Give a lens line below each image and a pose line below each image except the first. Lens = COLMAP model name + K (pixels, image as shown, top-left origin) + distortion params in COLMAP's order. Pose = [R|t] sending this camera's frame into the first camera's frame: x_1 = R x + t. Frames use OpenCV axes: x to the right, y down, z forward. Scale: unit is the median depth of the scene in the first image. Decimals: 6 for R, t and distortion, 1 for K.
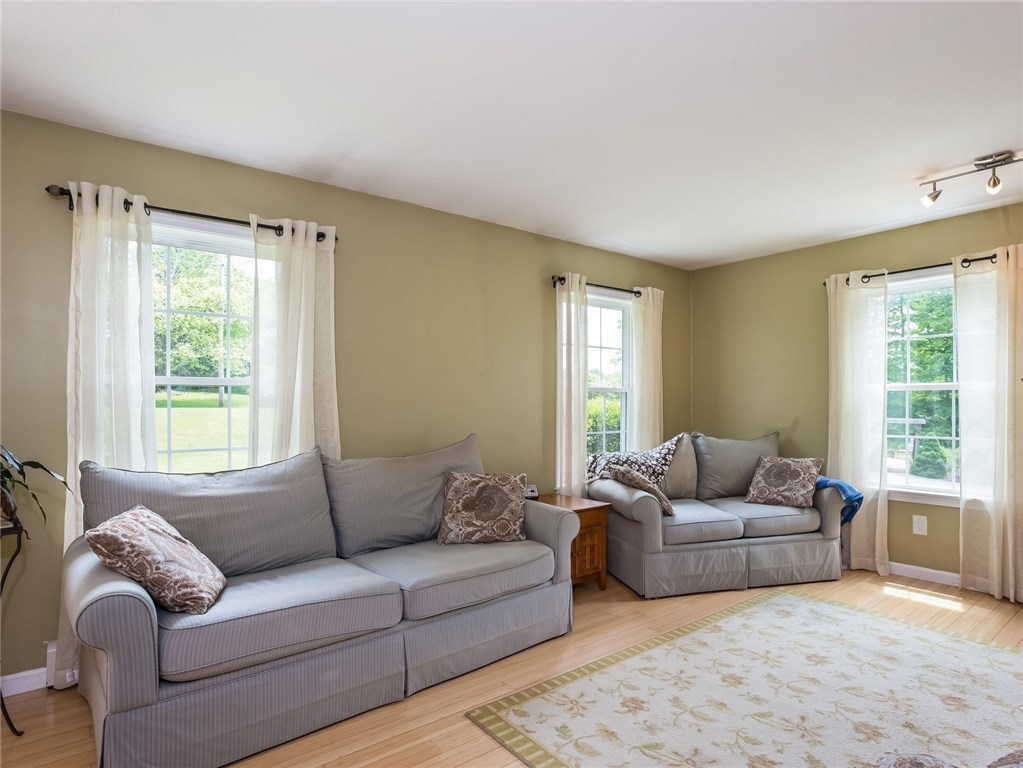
lens RADIAL K [[561.8, 0, 509.9], [0, 561.8, 399.9], [0, 0, 1]] dist [-0.067072, 0.029524]
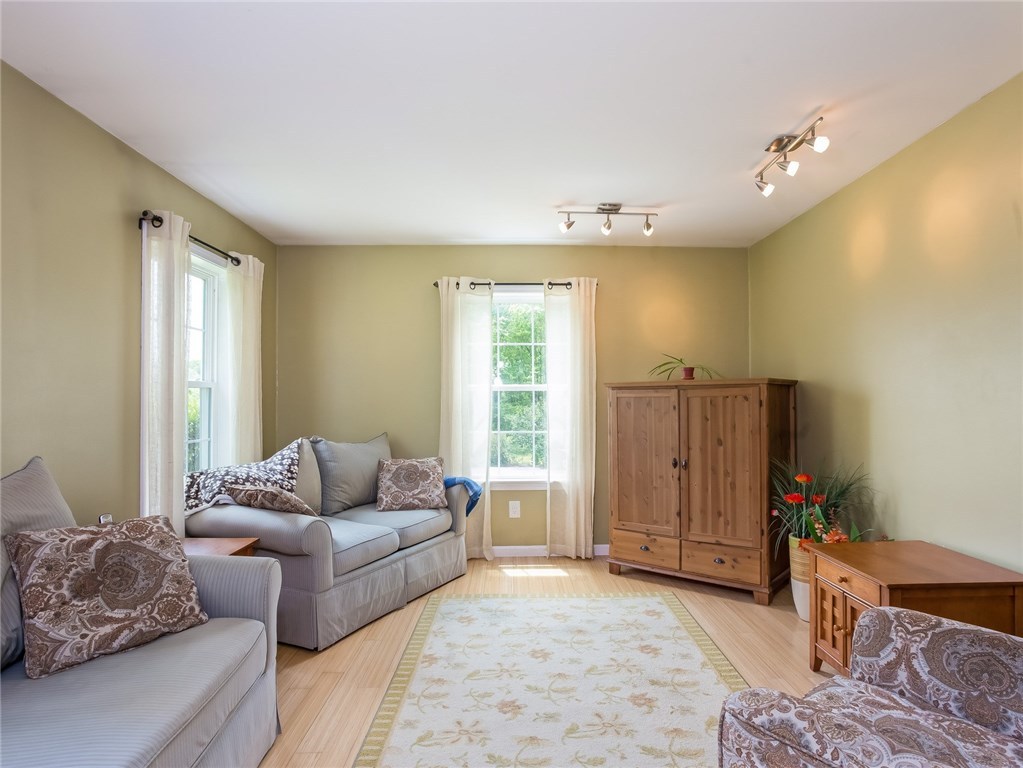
lens RADIAL K [[584.4, 0, 513.4], [0, 584.4, 395.2], [0, 0, 1]] dist [-0.077103, 0.044375]
pose [[0.596394, 0.009304, 0.802638, -0.238841], [-0.004044, 0.999955, -0.008586, 0.002181], [-0.802681, 0.001874, 0.596405, 0.290193]]
